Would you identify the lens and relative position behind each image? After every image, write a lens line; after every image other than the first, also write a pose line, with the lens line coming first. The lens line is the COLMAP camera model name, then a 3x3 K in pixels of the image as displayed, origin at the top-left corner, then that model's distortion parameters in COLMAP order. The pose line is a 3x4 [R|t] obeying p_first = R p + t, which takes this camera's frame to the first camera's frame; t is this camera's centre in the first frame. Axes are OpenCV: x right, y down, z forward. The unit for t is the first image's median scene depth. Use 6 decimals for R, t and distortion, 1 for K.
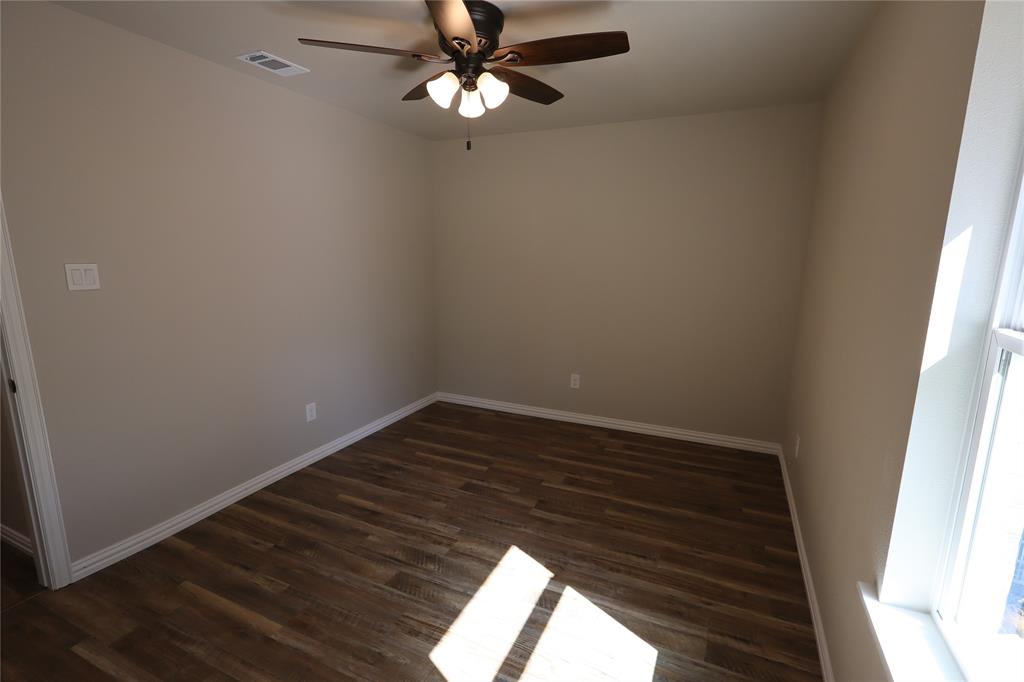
lens RADIAL K [[470.9, 0, 513.3], [0, 470.9, 340.0], [0, 0, 1]] dist [-0.005478, 0.002199]
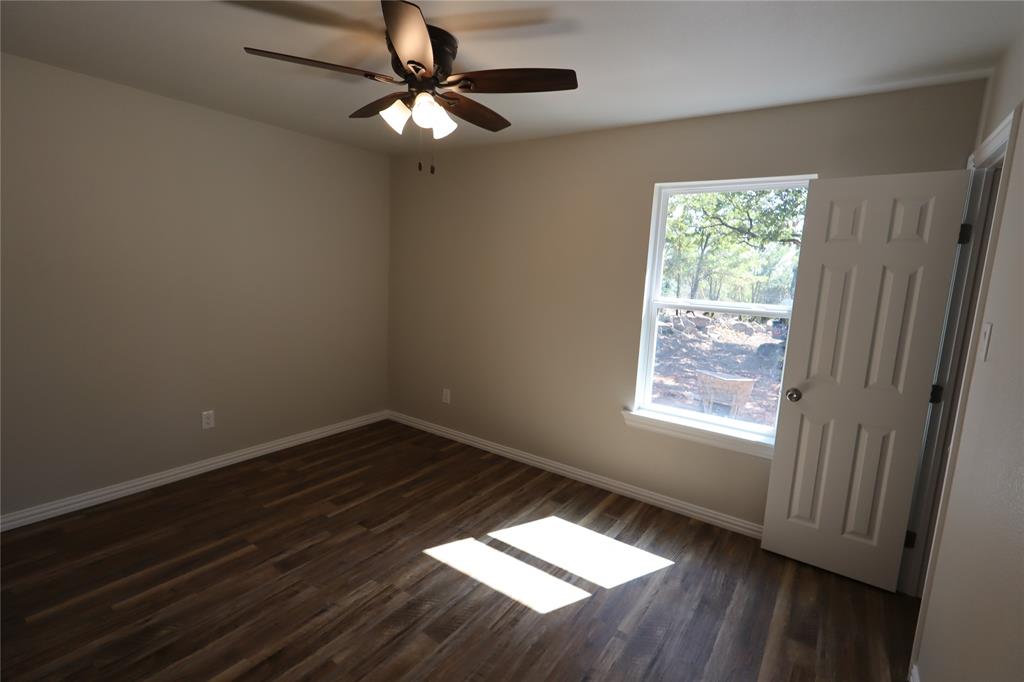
lens RADIAL K [[470.9, 0, 510.5], [0, 470.9, 338.4], [0, 0, 1]] dist [-0.005478, 0.002199]
pose [[0.190779, -0.144425, 0.970950, -0.846397], [0.139446, 0.983074, 0.118829, -0.114237], [-0.971678, 0.112726, 0.207690, 0.504760]]
